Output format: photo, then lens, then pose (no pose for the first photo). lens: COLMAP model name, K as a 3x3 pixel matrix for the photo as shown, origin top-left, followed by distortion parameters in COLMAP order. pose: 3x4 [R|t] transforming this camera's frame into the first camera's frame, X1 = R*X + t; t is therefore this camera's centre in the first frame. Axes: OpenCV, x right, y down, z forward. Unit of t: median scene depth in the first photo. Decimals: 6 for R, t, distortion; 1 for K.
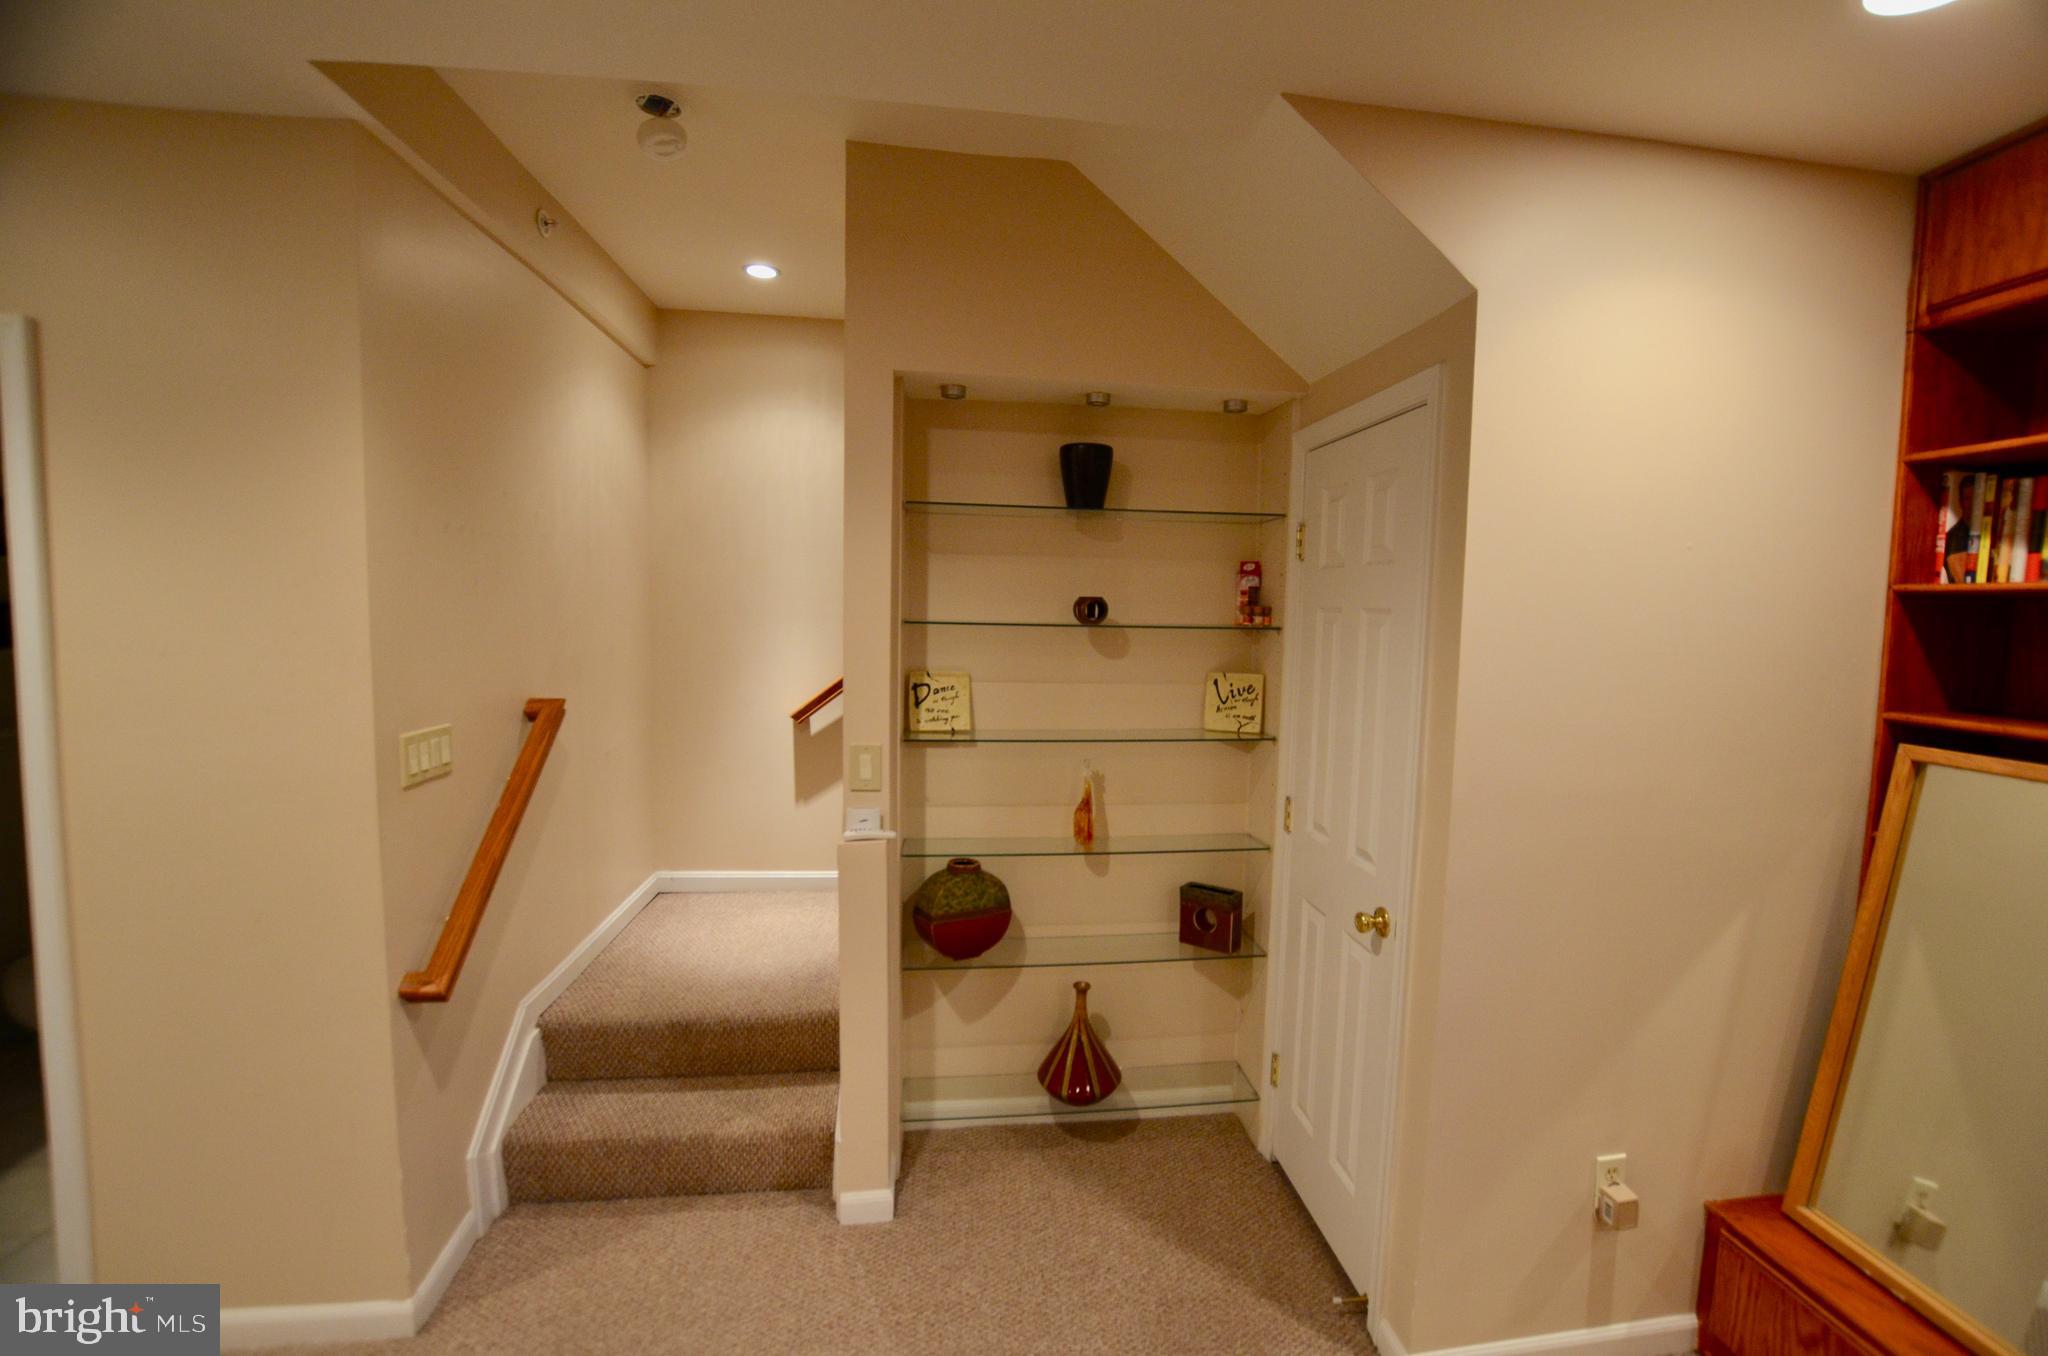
lens RADIAL K [[893.9, 0, 1070.0], [0, 893.9, 682.4], [0, 0, 1]] dist [-0.034324, 0.005041]
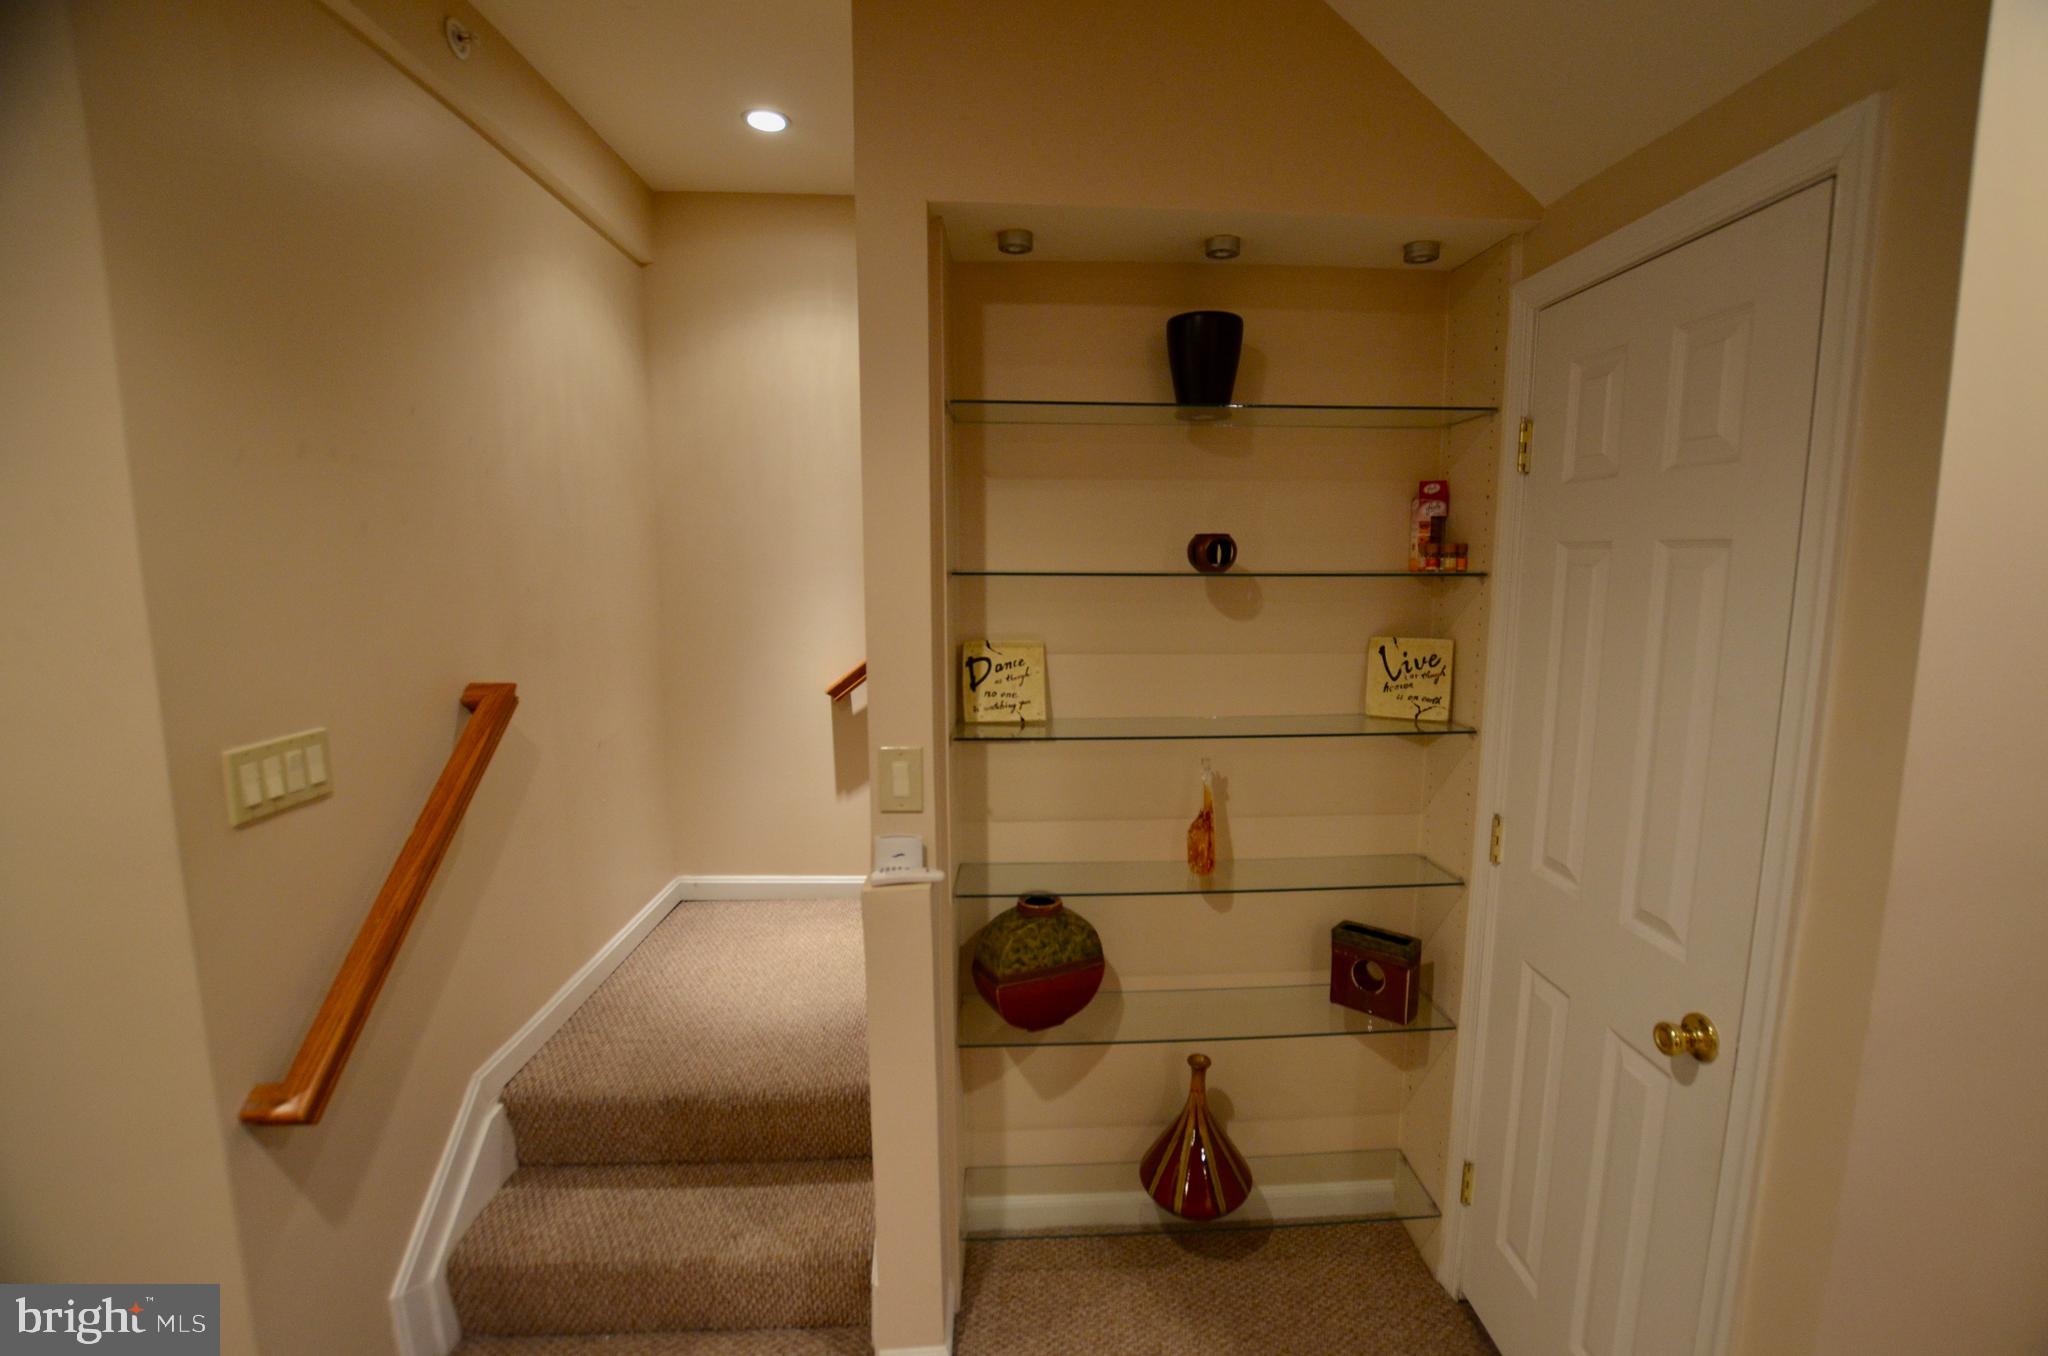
lens RADIAL K [[893.9, 0, 1070.6], [0, 893.9, 682.6], [0, 0, 1]] dist [-0.034324, 0.005041]
pose [[0.996897, -0.007919, -0.078313, -0.035619], [0.012025, 0.998569, 0.052102, -0.016285], [0.077789, -0.052882, 0.995566, 0.288176]]
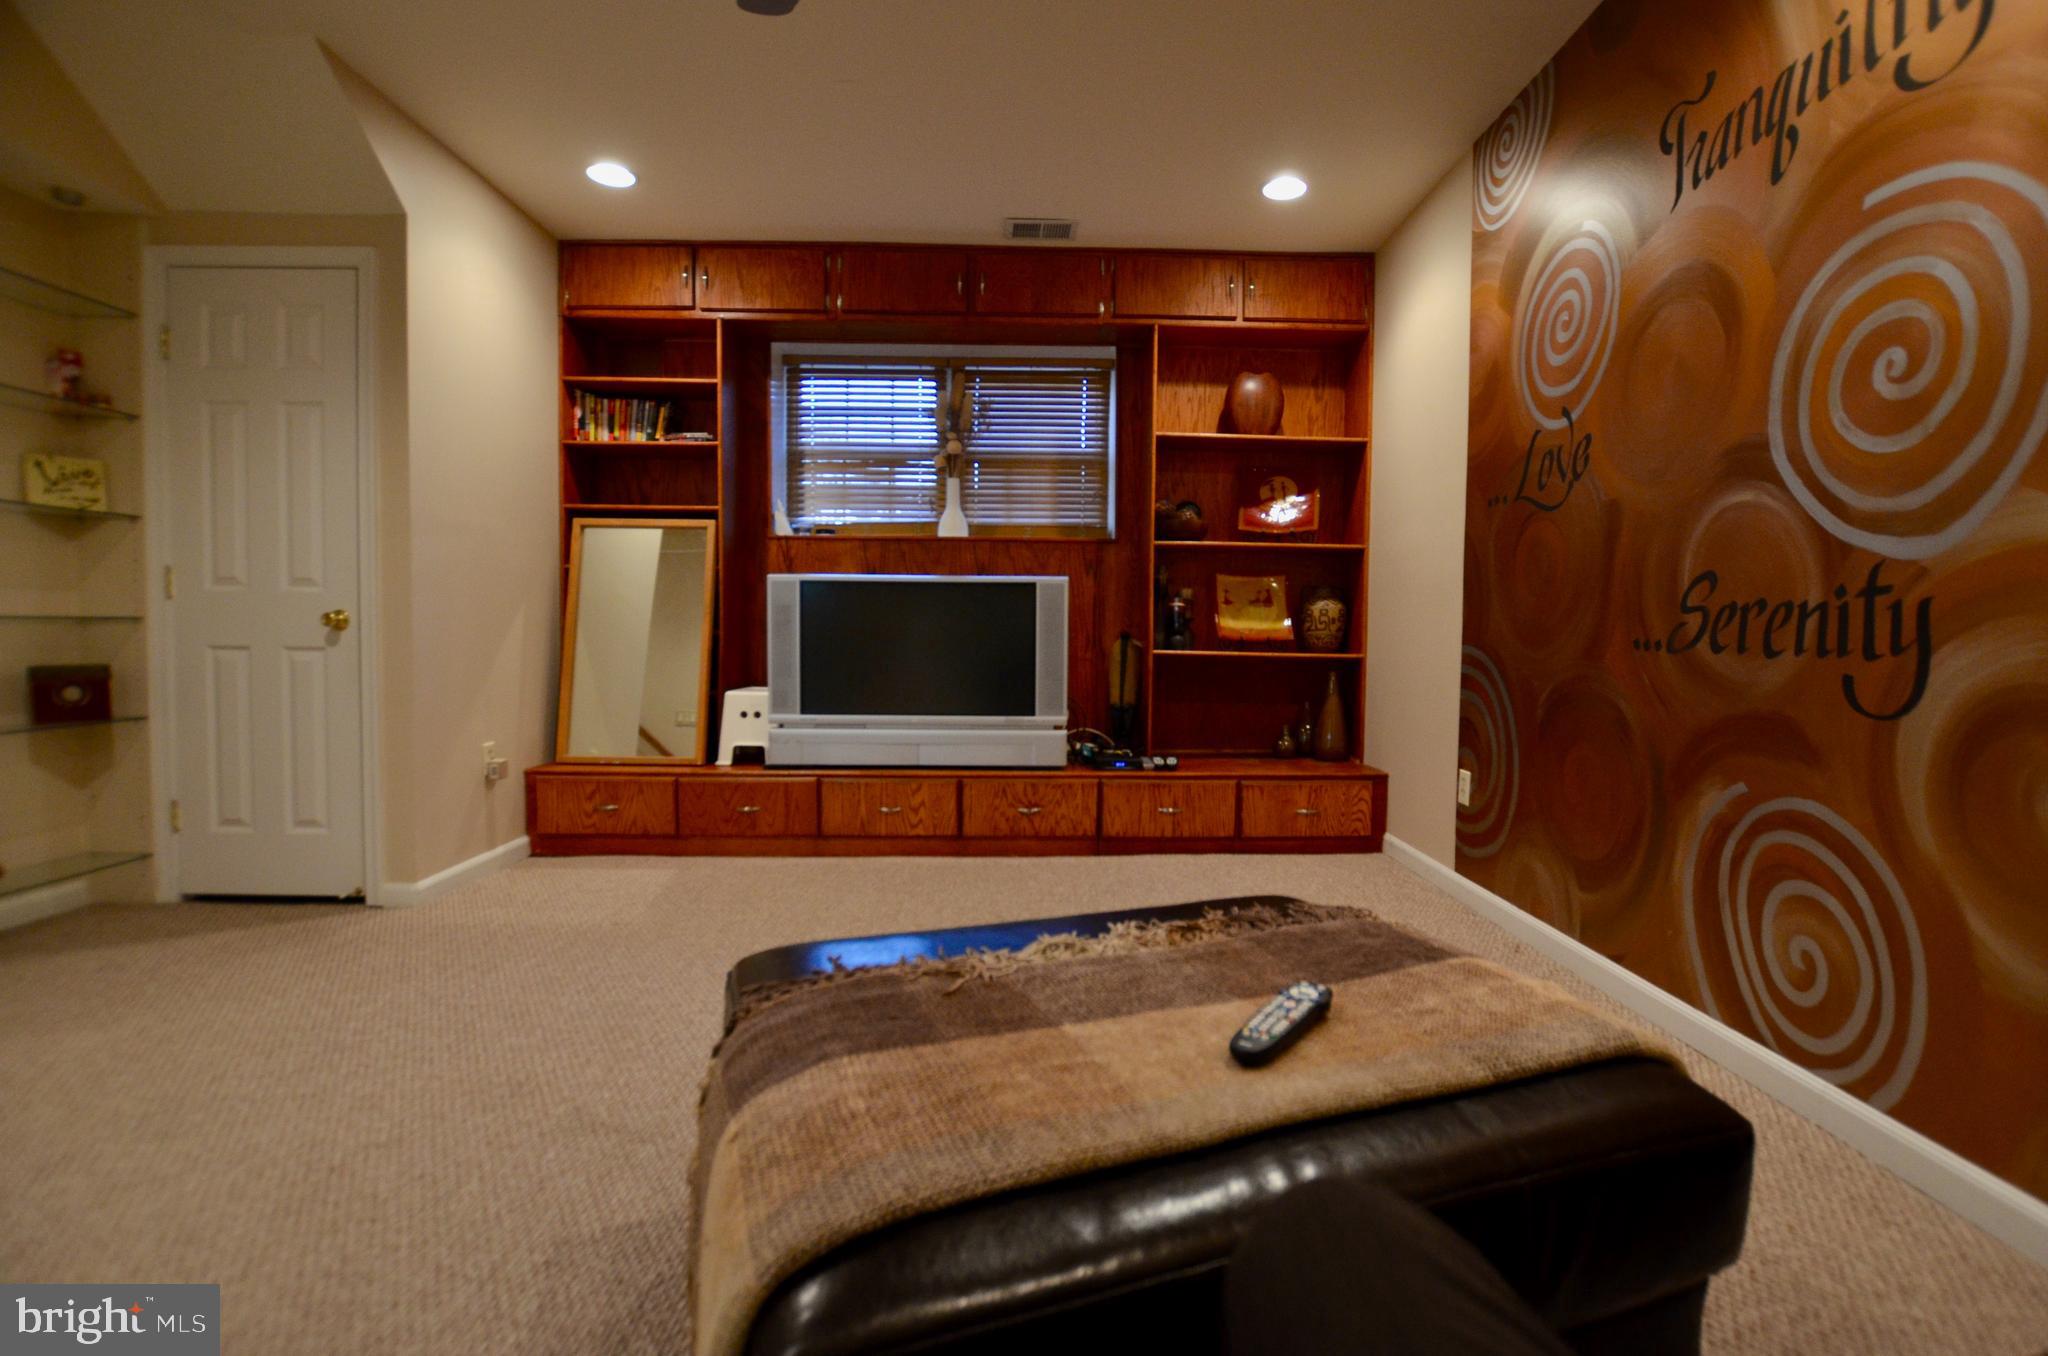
lens RADIAL K [[943.1, 0, 1067.8], [0, 943.1, 678.6], [0, 0, 1]] dist [-0.033117, 0.003783]
pose [[0.099301, -0.068220, 0.992716, -0.826953], [0.071861, 0.995534, 0.061225, 0.287543], [-0.992459, 0.065258, 0.103760, -0.259393]]
